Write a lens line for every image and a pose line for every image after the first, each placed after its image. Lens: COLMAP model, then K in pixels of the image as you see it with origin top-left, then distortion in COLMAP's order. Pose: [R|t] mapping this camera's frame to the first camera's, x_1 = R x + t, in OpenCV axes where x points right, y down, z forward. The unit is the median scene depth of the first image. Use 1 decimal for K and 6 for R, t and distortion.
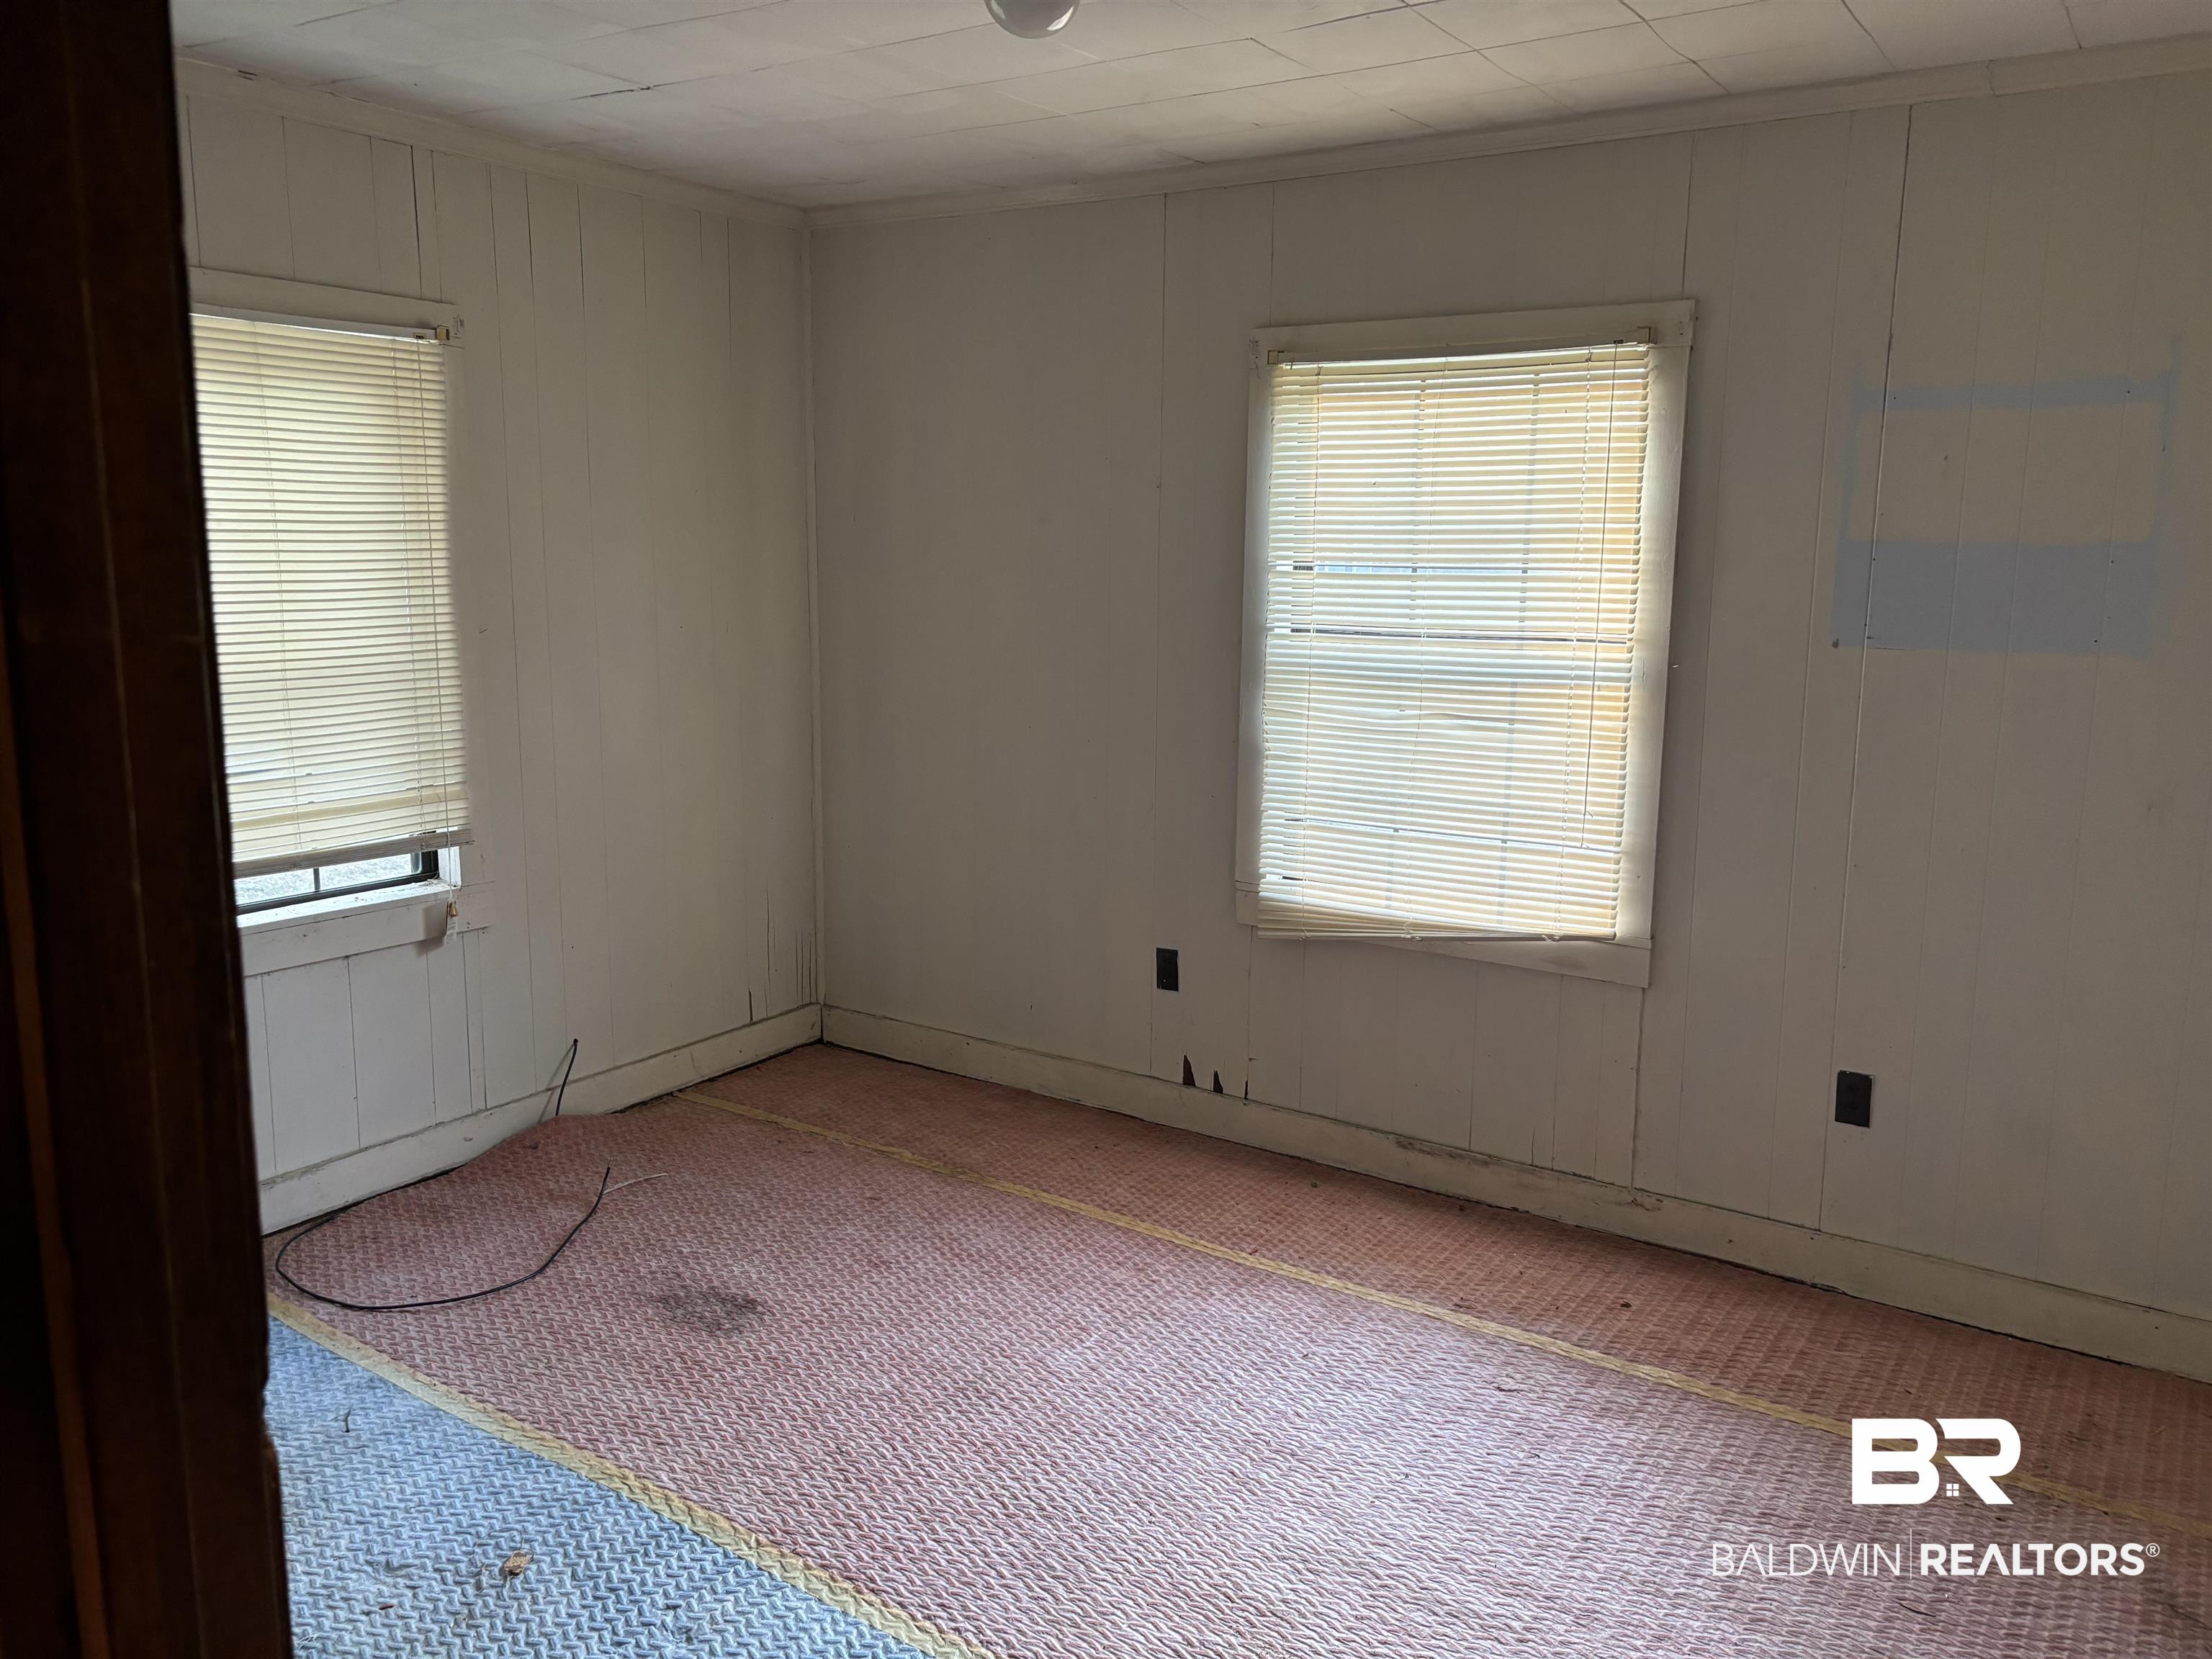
lens RADIAL K [[1652.8, 0, 1111.0], [0, 1652.8, 831.3], [0, 0, 1]] dist [0.044329, -0.055753]
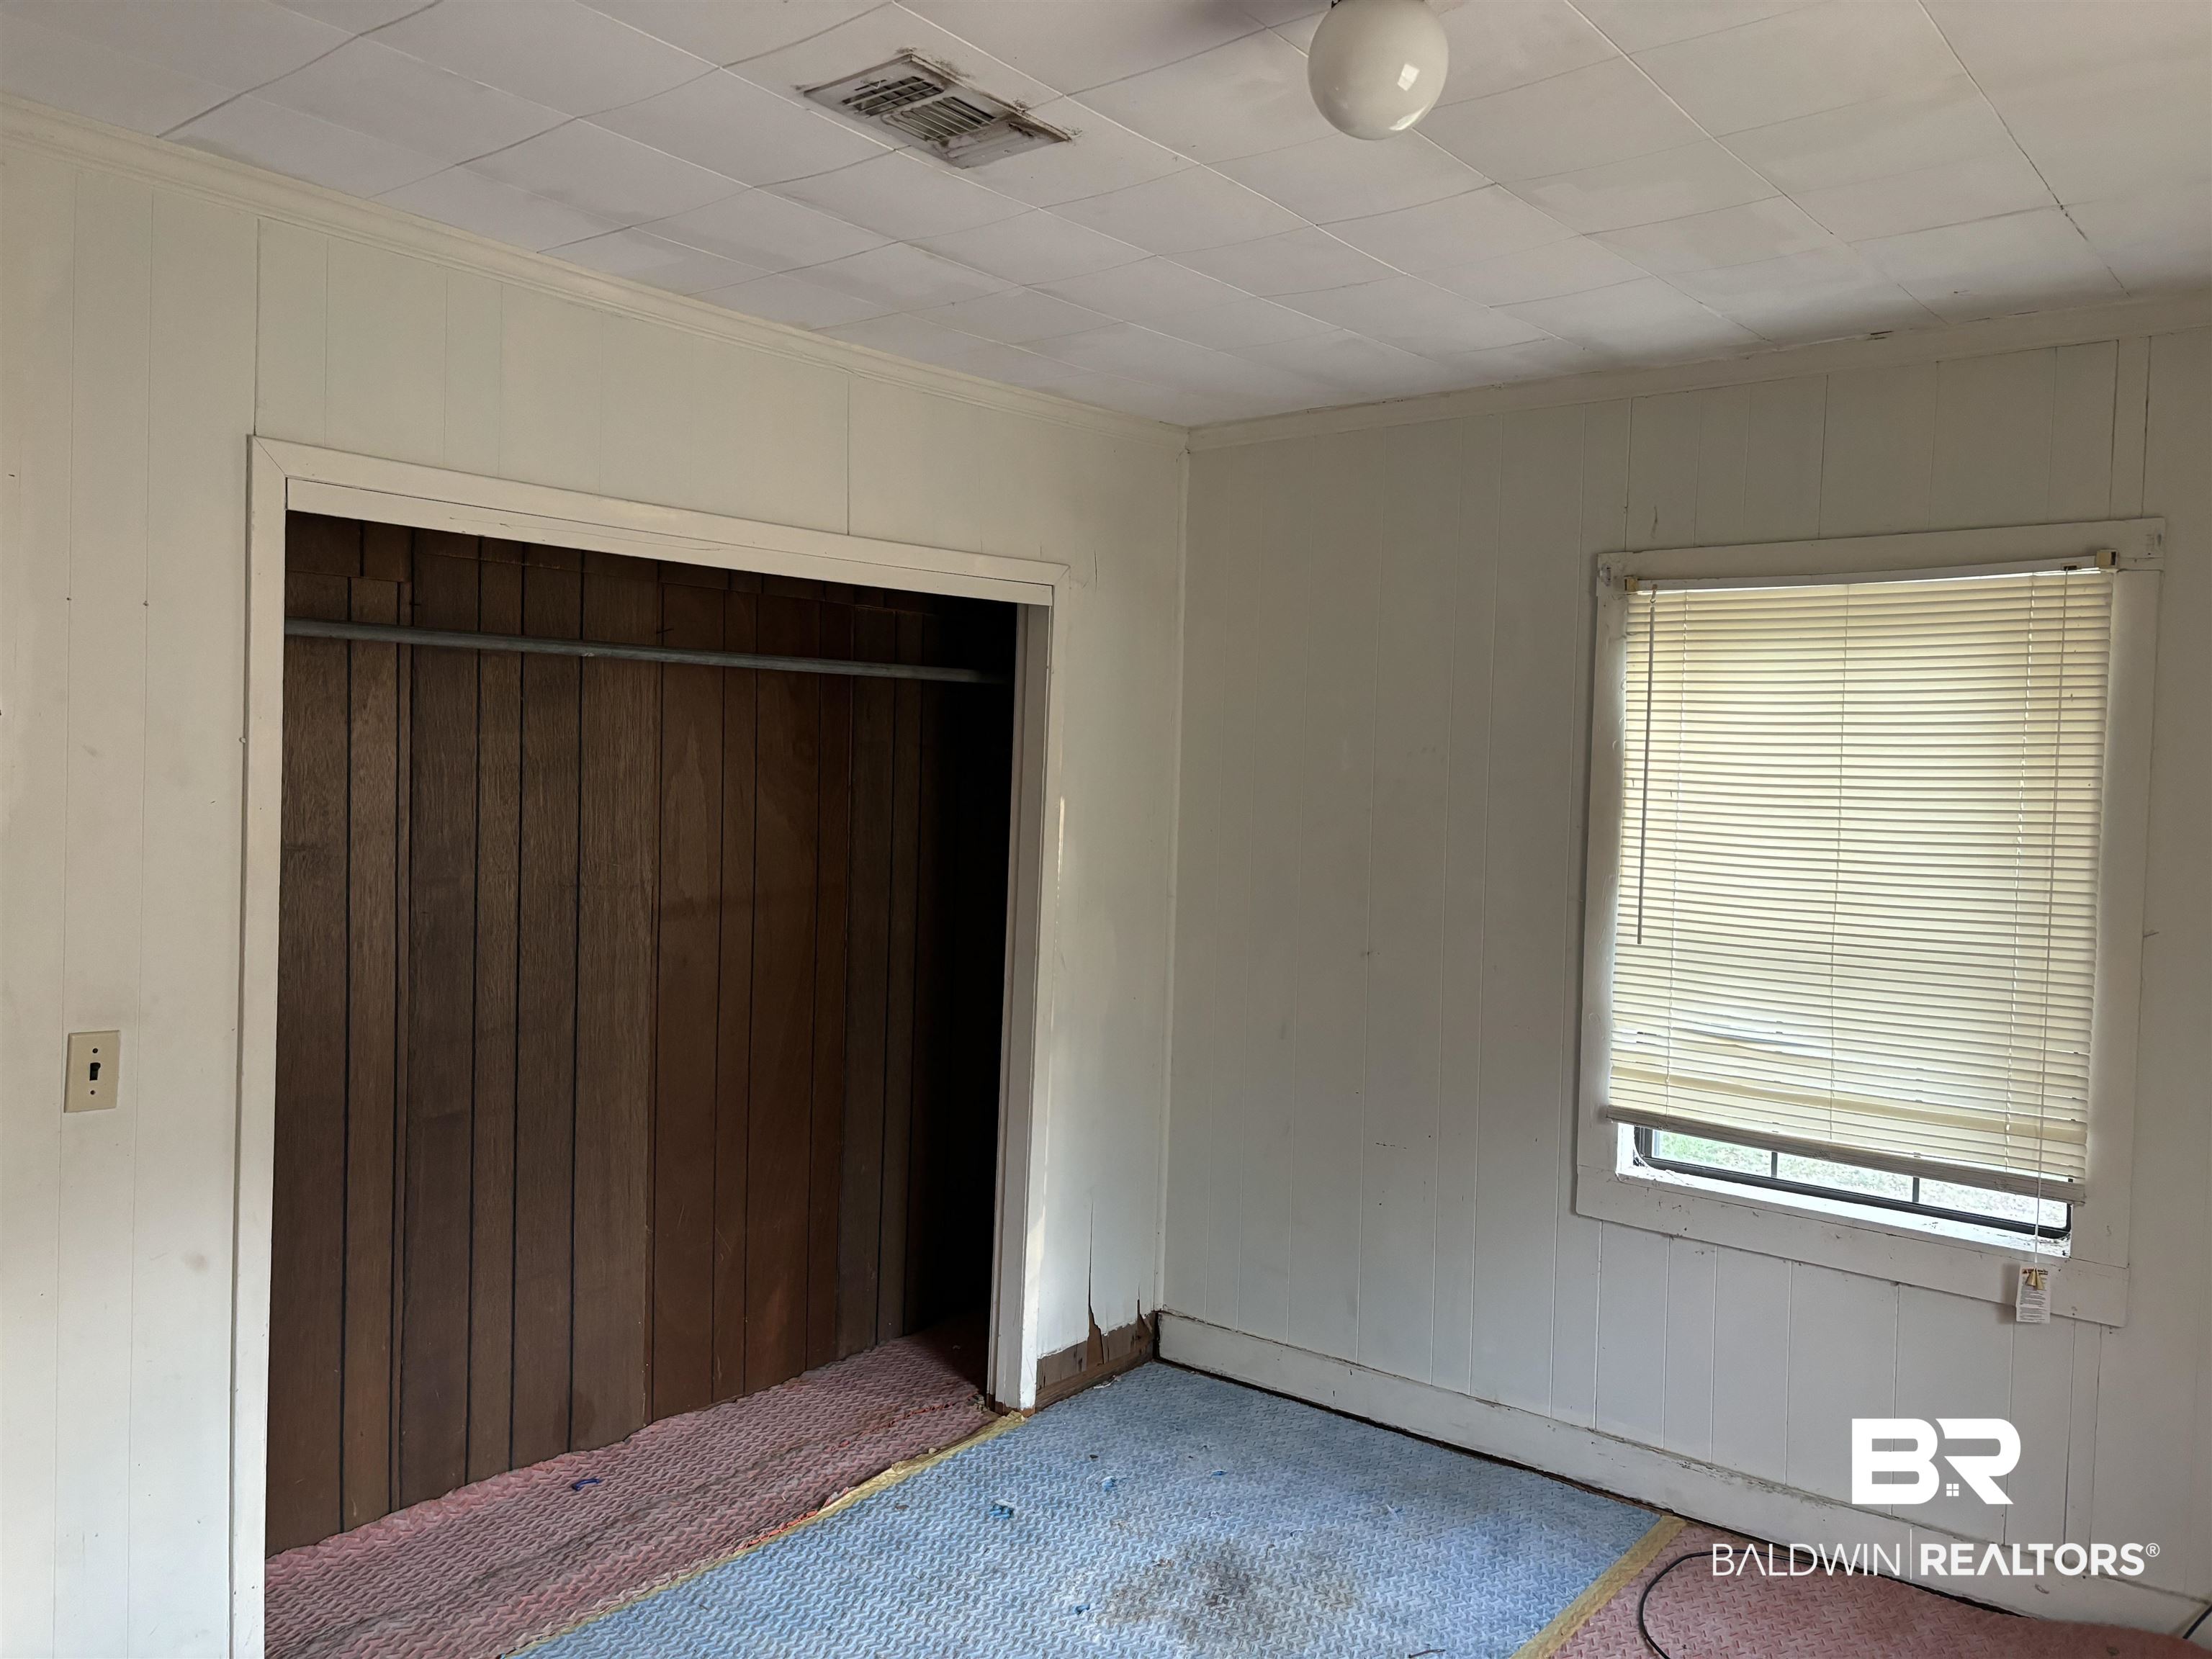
lens RADIAL K [[1652.8, 0, 1109.6], [0, 1652.8, 830.6], [0, 0, 1]] dist [0.044329, -0.055753]
pose [[-0.078419, 0.022951, -0.996656, 0.431625], [-0.205361, 0.977922, 0.038678, -0.104280], [0.975539, 0.207708, -0.071975, 0.616573]]
